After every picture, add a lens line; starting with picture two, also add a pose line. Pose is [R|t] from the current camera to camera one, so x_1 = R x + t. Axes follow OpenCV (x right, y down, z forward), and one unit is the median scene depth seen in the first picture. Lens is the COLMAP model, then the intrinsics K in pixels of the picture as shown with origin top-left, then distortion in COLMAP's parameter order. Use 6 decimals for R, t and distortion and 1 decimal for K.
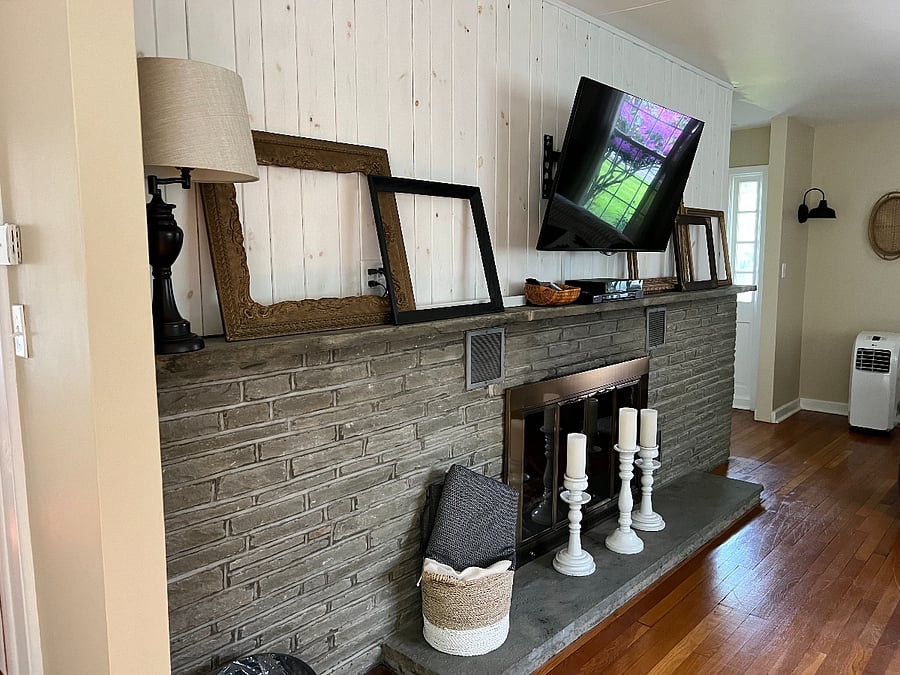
lens RADIAL K [[626.6, 0, 450.0], [0, 626.6, 337.5], [0, 0, 1]] dist [0.044518, -0.001364]
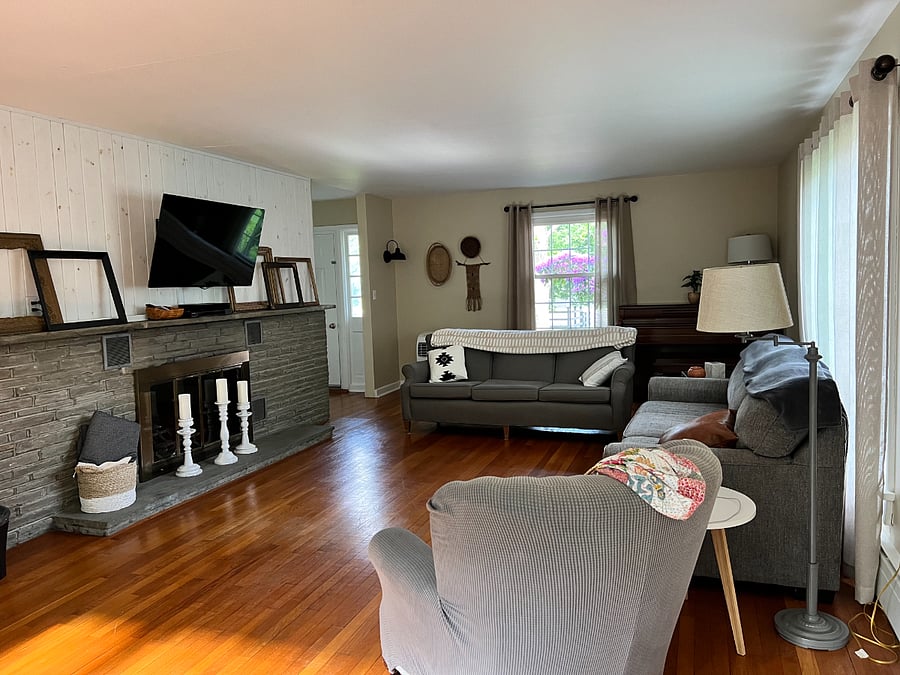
lens RADIAL K [[638.6, 0, 450.0], [0, 638.6, 337.5], [0, 0, 1]] dist [0.000618, -0.004759]
pose [[0.919740, -0.056254, 0.388475, 0.216356], [0.073970, 0.996785, -0.030787, 0.115822], [-0.385494, 0.057051, 0.920945, -0.952745]]
